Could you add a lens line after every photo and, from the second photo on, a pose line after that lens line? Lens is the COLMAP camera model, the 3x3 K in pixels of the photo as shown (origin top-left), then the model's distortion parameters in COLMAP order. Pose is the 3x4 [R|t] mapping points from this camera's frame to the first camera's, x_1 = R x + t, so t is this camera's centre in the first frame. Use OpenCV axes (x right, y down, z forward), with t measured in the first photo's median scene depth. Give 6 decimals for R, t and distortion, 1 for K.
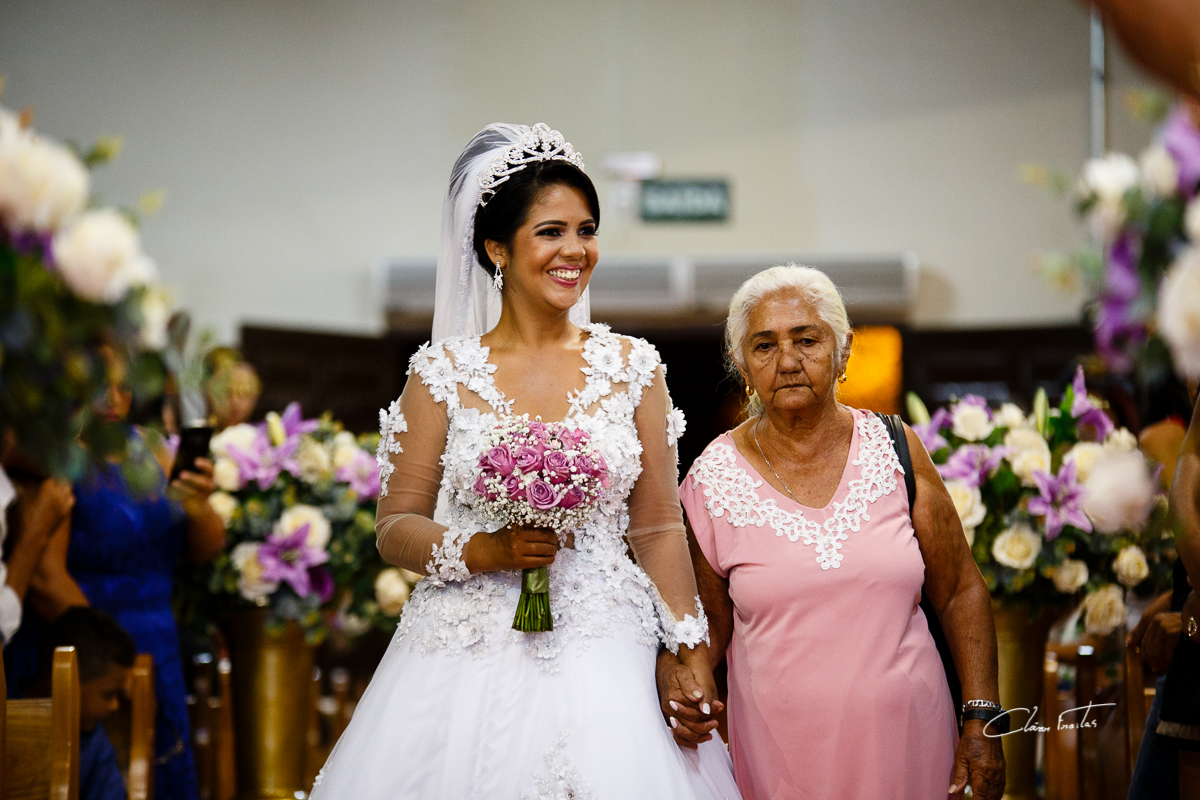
lens RADIAL K [[4838.2, 0, 621.7], [0, 4838.2, 406.8], [0, 0, 1]] dist [1.040263, 0.000000]
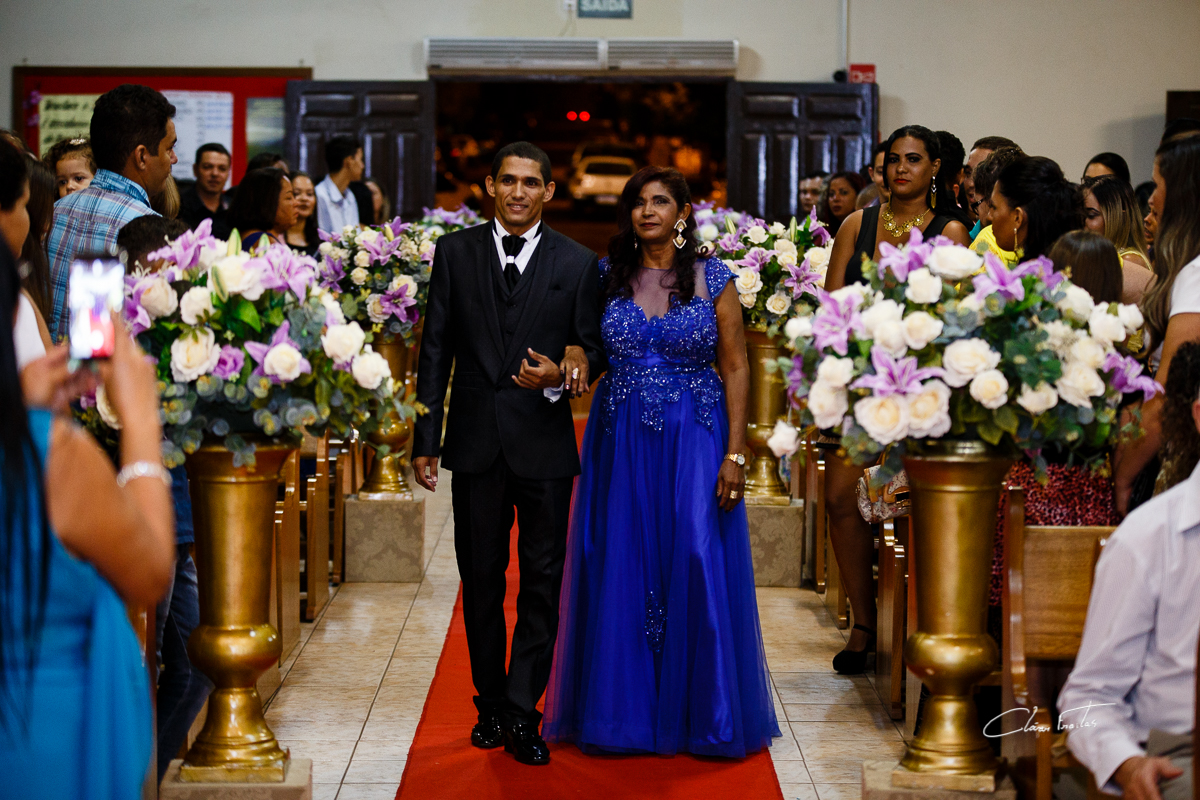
lens RADIAL K [[3175.6, 0, 628.6], [0, 3175.6, 404.2], [0, 0, 1]] dist [0.147203, 0.000000]
pose [[0.999602, 0.013552, 0.024735, -0.007840], [-0.016724, 0.990990, 0.132886, -0.095841], [-0.022711, -0.133247, 0.990823, -0.236237]]
